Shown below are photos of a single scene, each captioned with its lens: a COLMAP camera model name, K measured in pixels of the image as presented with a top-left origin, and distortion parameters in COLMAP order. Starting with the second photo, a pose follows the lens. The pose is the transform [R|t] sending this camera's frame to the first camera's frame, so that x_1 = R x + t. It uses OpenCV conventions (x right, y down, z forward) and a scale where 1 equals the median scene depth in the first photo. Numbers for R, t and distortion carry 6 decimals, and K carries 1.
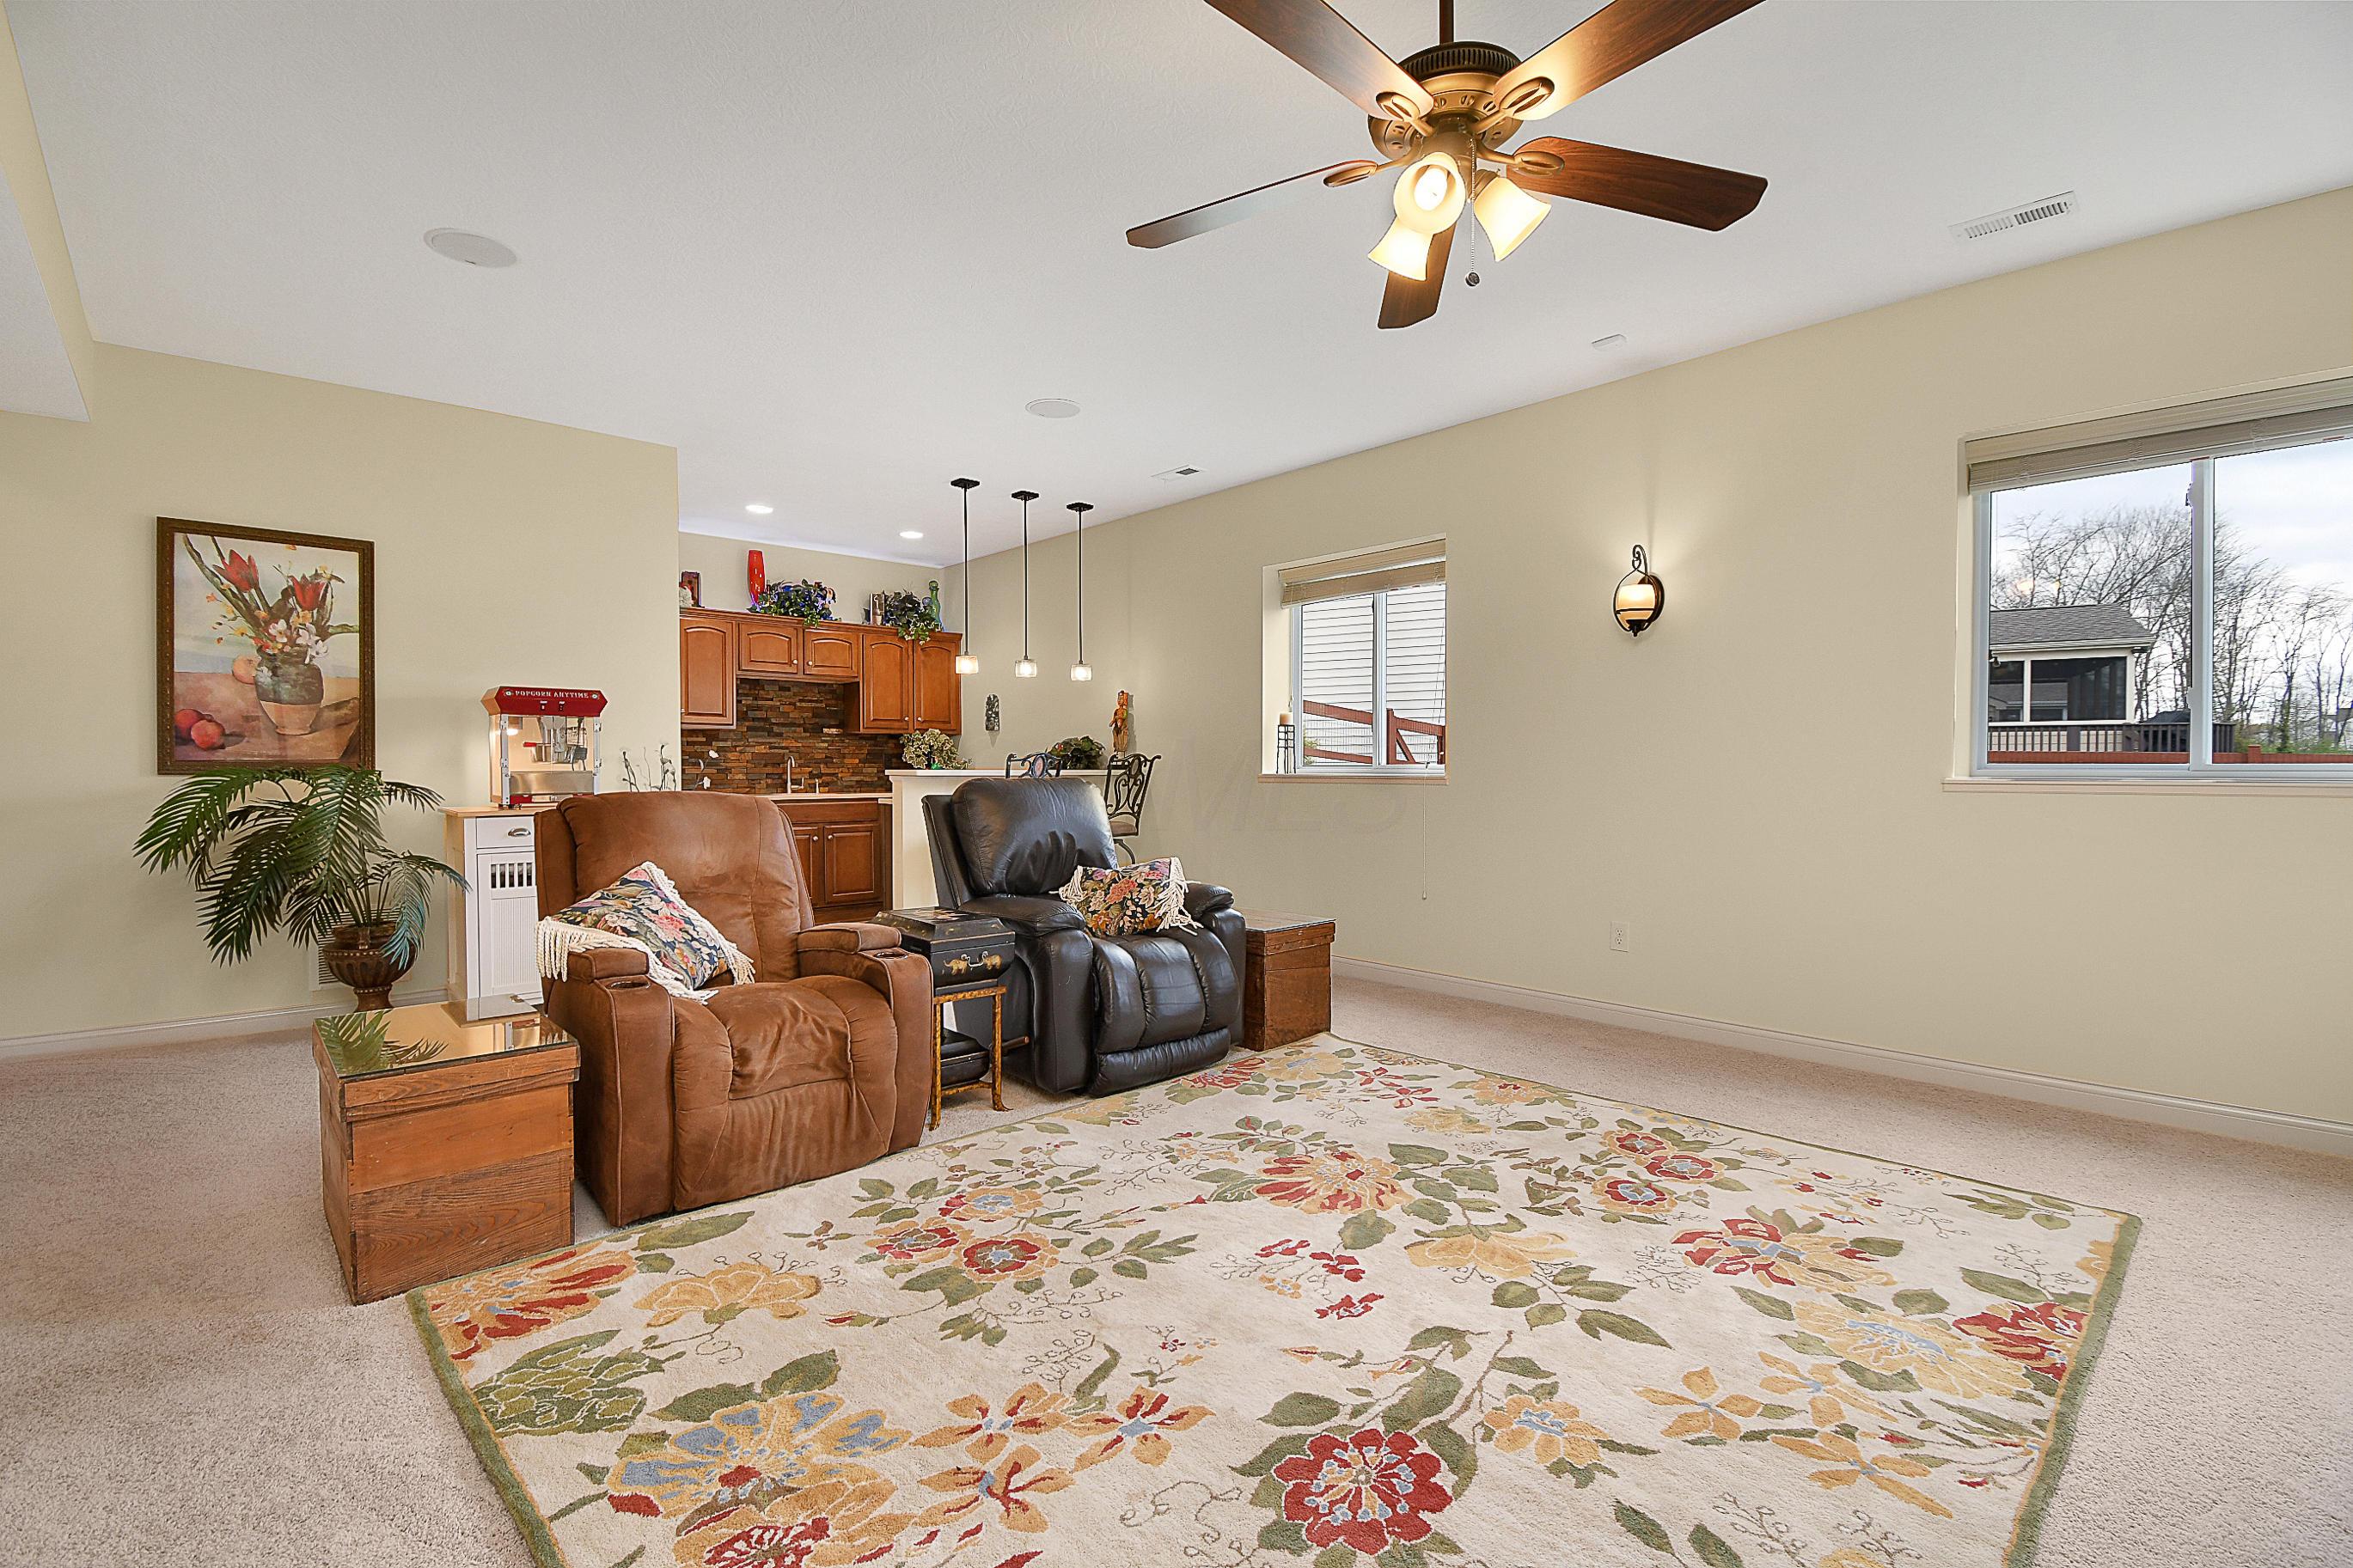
lens RADIAL K [[1052.6, 0, 1183.1], [0, 1052.6, 778.3], [0, 0, 1]] dist [-0.000506, -0.000013]
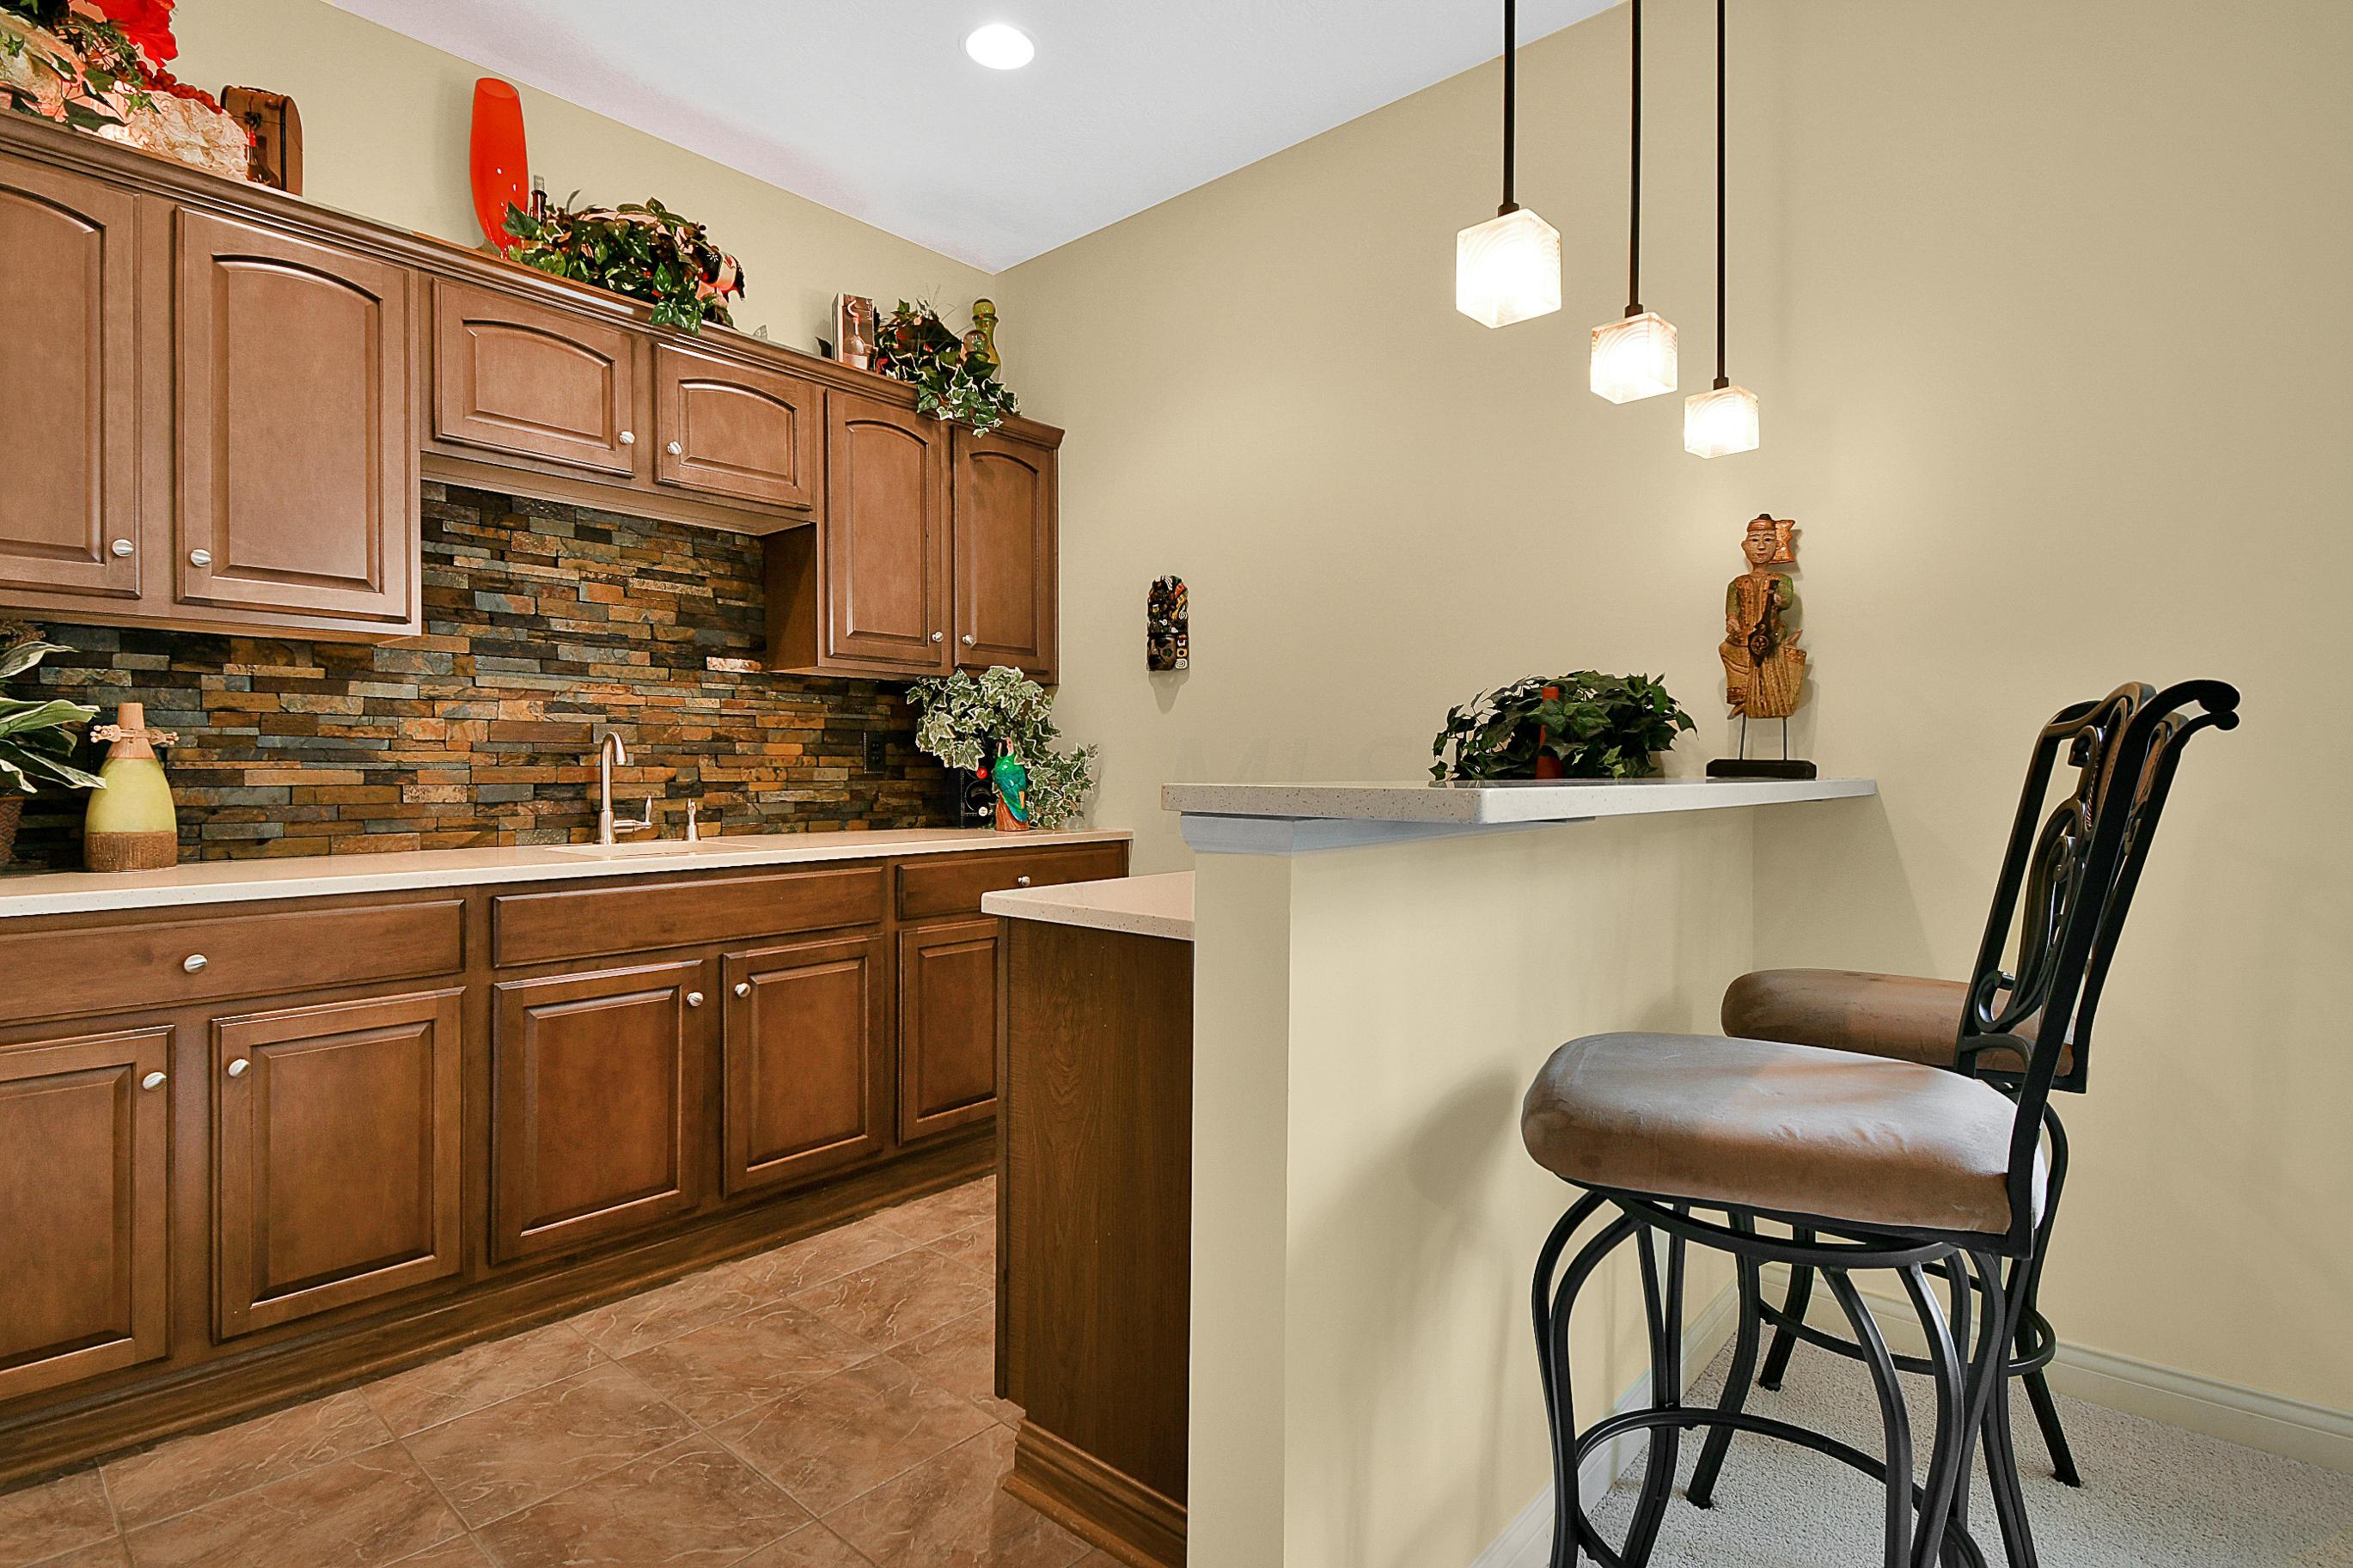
lens RADIAL K [[1159.0, 0, 1166.3], [0, 1159.0, 784.9], [0, 0, 1]] dist [-0.002579, -0.001788]
pose [[0.996098, 0.002153, 0.088223, -0.227033], [-0.002850, 0.999966, 0.007773, -0.007897], [-0.088203, -0.007994, 0.996070, 0.610351]]
